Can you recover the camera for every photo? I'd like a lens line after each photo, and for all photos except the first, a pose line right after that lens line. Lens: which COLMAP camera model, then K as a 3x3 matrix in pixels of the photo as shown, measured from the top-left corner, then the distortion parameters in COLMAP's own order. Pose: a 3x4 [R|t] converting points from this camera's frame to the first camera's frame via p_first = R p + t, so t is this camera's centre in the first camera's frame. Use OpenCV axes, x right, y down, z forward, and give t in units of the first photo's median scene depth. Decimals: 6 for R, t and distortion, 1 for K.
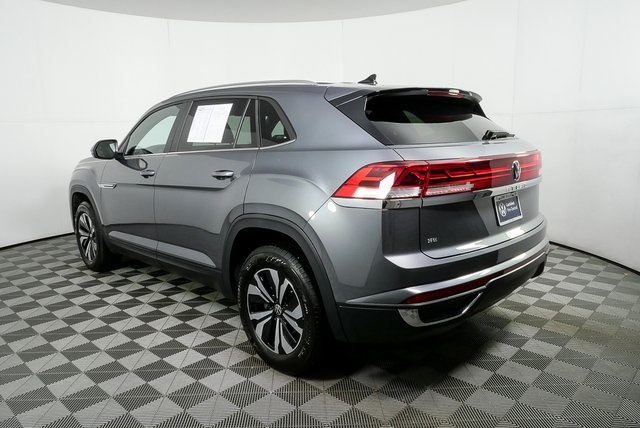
lens RADIAL K [[460.1, 0, 314.8], [0, 460.1, 214.9], [0, 0, 1]] dist [-0.024458, 0.014510]
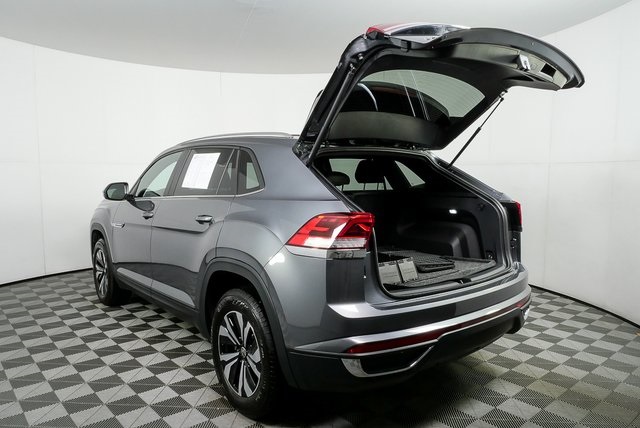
lens RADIAL K [[460.1, 0, 324.2], [0, 460.1, 214.9], [0, 0, 1]] dist [-0.024458, 0.014510]
pose [[0.995047, 0.028123, -0.095343, 0.176179], [-0.036616, 0.995399, -0.088542, -0.013320], [0.092414, 0.091594, 0.991499, -0.024599]]
